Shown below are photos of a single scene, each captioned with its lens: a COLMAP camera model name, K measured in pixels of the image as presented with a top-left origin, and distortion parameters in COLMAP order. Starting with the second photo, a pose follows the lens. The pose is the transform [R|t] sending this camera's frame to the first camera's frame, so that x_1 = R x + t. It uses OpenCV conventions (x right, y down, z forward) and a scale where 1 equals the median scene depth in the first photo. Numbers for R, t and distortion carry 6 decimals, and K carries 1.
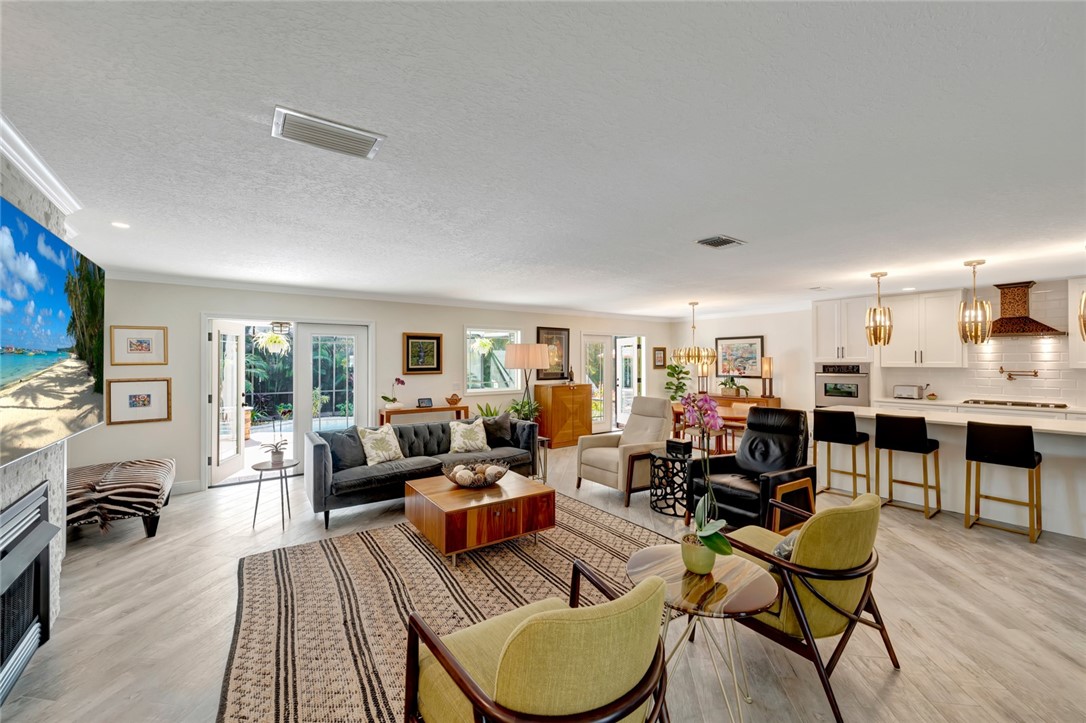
lens RADIAL K [[443.7, 0, 543.0], [0, 443.7, 361.5], [0, 0, 1]] dist [-0.001121, 0.000114]
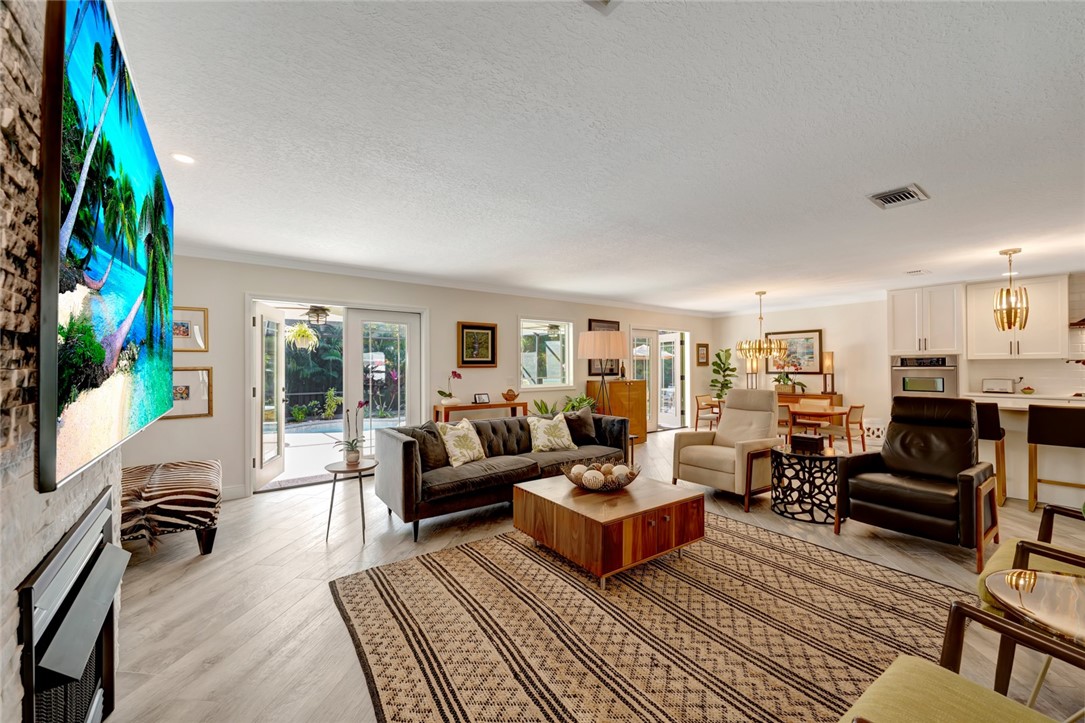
lens RADIAL K [[433.8, 0, 542.5], [0, 433.8, 361.5], [0, 0, 1]] dist [-0.000529, 0.000047]
pose [[0.999791, -0.000228, 0.020460, -0.248276], [0.000463, 0.999934, -0.011485, 0.042741], [-0.020456, 0.011492, 0.999725, 0.159487]]
